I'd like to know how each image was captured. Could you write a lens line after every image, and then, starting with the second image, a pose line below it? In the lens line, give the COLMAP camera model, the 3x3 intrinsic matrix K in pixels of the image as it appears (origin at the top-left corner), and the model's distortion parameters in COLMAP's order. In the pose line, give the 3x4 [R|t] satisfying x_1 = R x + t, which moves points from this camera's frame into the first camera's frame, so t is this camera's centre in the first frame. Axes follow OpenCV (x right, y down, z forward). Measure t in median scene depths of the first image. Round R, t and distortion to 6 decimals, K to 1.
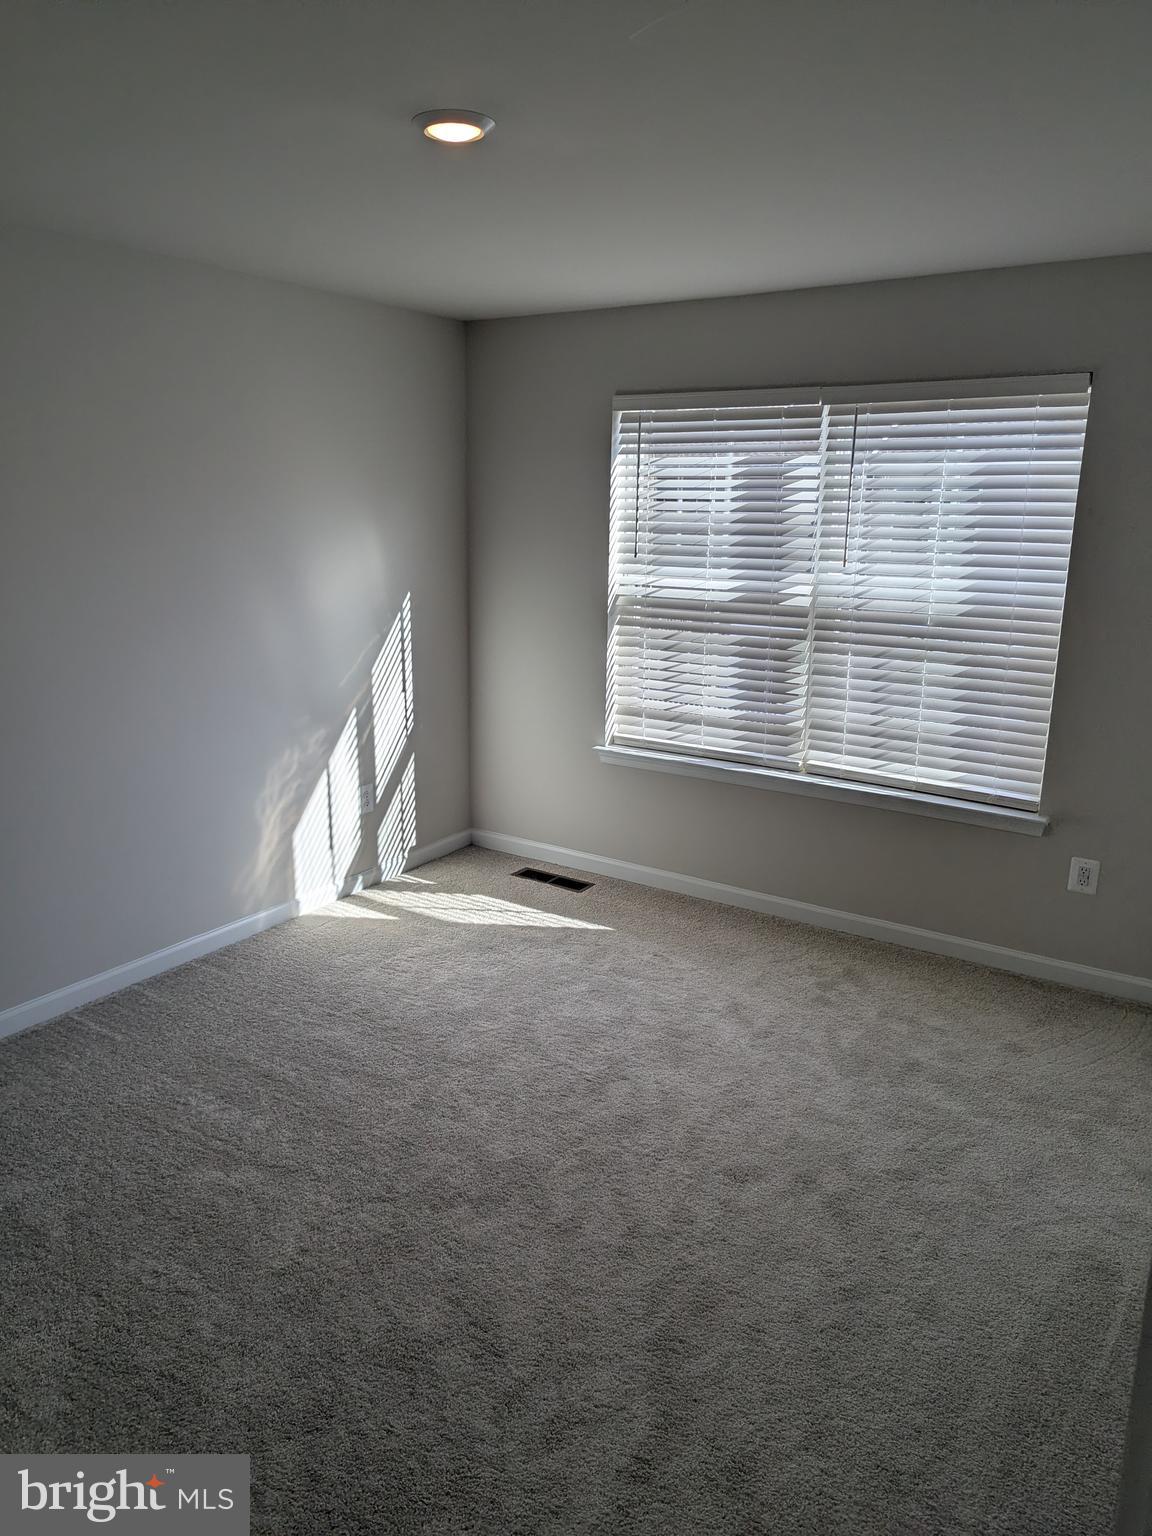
lens RADIAL K [[1073.4, 0, 505.4], [0, 1073.4, 738.5], [0, 0, 1]] dist [0.054187, -0.043681]
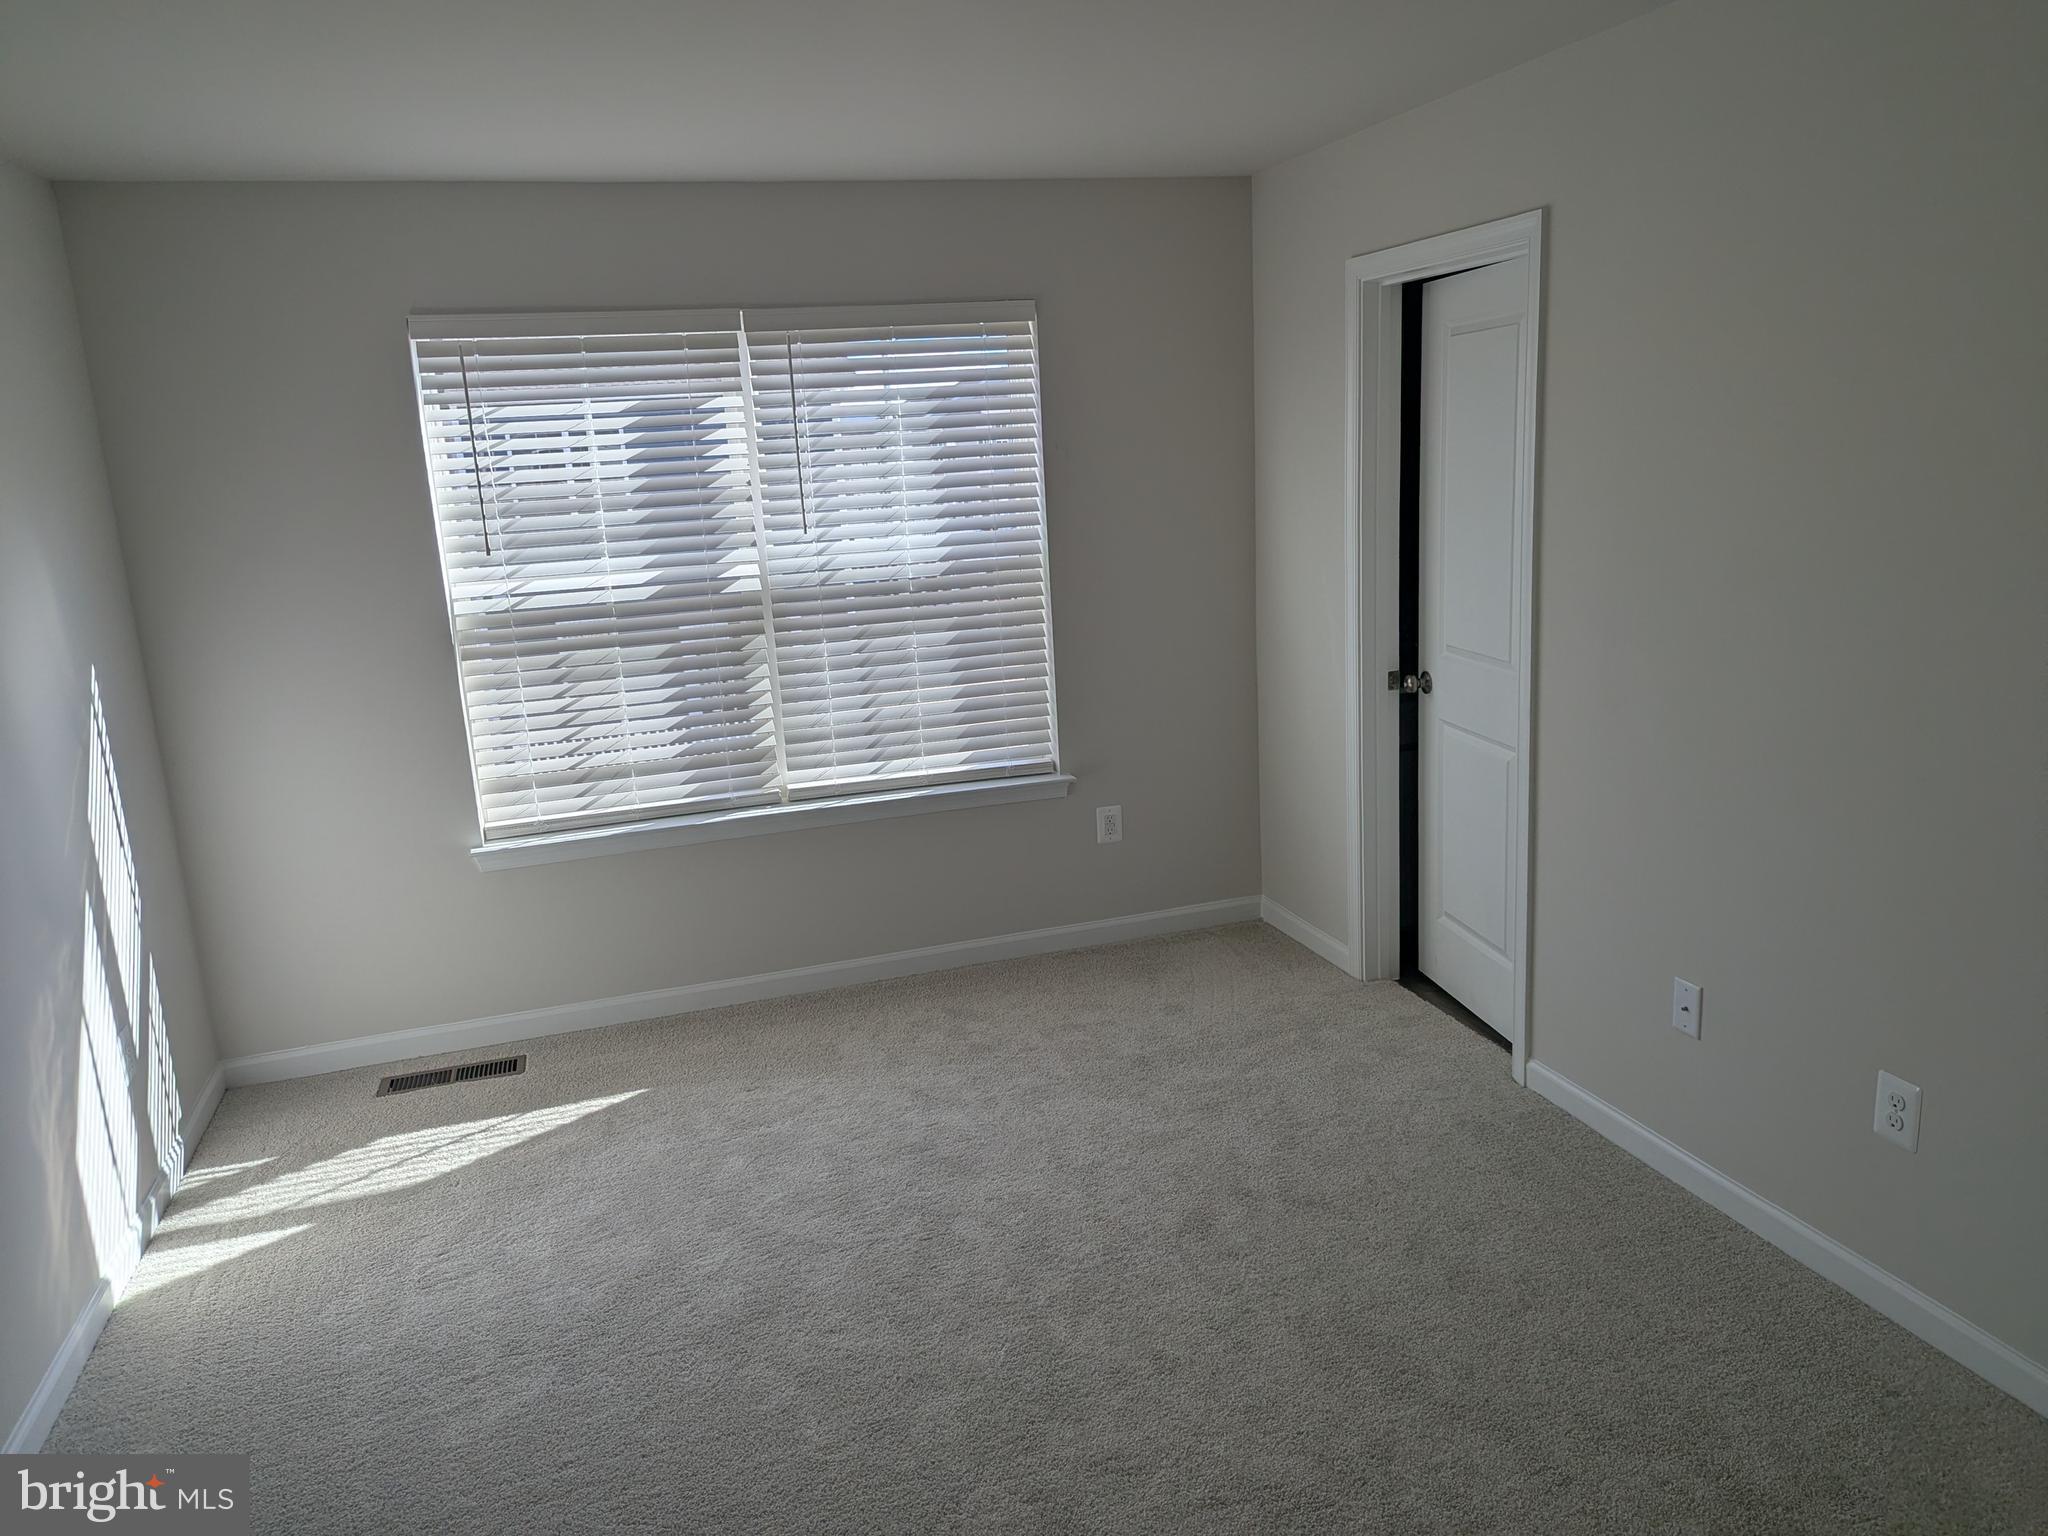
lens RADIAL K [[1431.2, 0, 1046.6], [0, 1431.2, 723.1], [0, 0, 1]] dist [0.054187, -0.043681]
pose [[0.630823, -0.198284, 0.750164, -0.379758], [0.235566, 0.970106, 0.058329, -0.041035], [-0.739304, 0.139918, 0.658675, 0.182100]]
